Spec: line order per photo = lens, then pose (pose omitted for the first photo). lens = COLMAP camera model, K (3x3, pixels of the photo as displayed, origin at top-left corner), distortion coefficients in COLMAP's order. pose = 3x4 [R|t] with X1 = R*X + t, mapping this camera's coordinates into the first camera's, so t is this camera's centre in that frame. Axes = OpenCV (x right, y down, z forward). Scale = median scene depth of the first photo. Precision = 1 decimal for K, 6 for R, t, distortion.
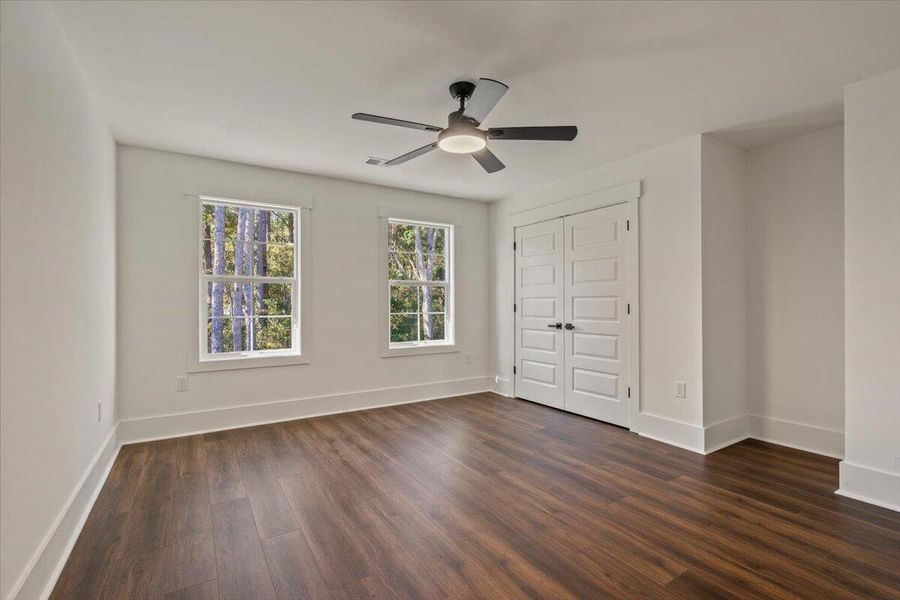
lens RADIAL K [[405.5, 0, 441.3], [0, 405.5, 301.9], [0, 0, 1]] dist [-0.000566, -0.000262]
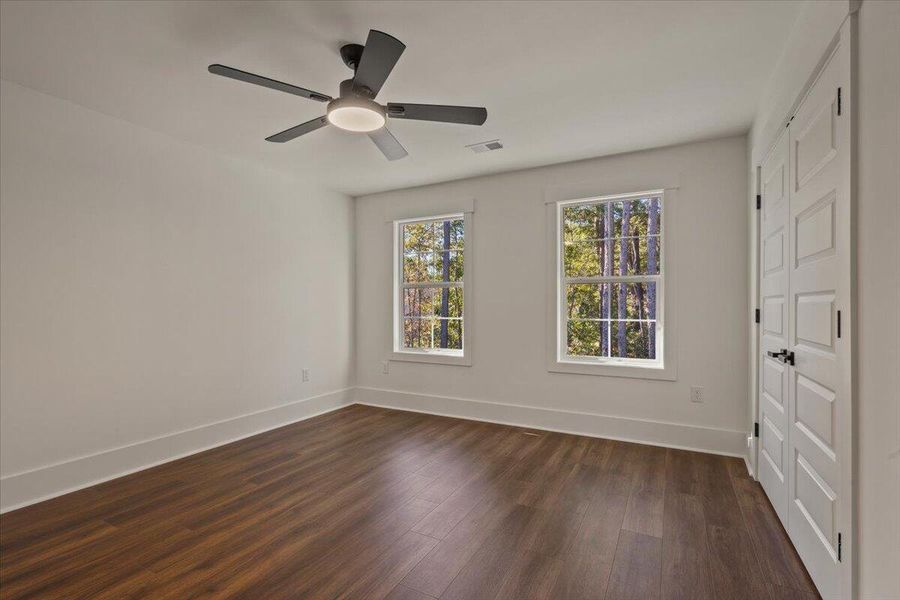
lens RADIAL K [[413.6, 0, 447.2], [0, 413.6, 300.1], [0, 0, 1]] dist [0.002071, 0.000348]
pose [[0.509546, -0.015415, -0.860305, 0.545616], [-0.003345, 0.999796, -0.019895, 0.010012], [0.860437, 0.013016, 0.509391, 0.440205]]
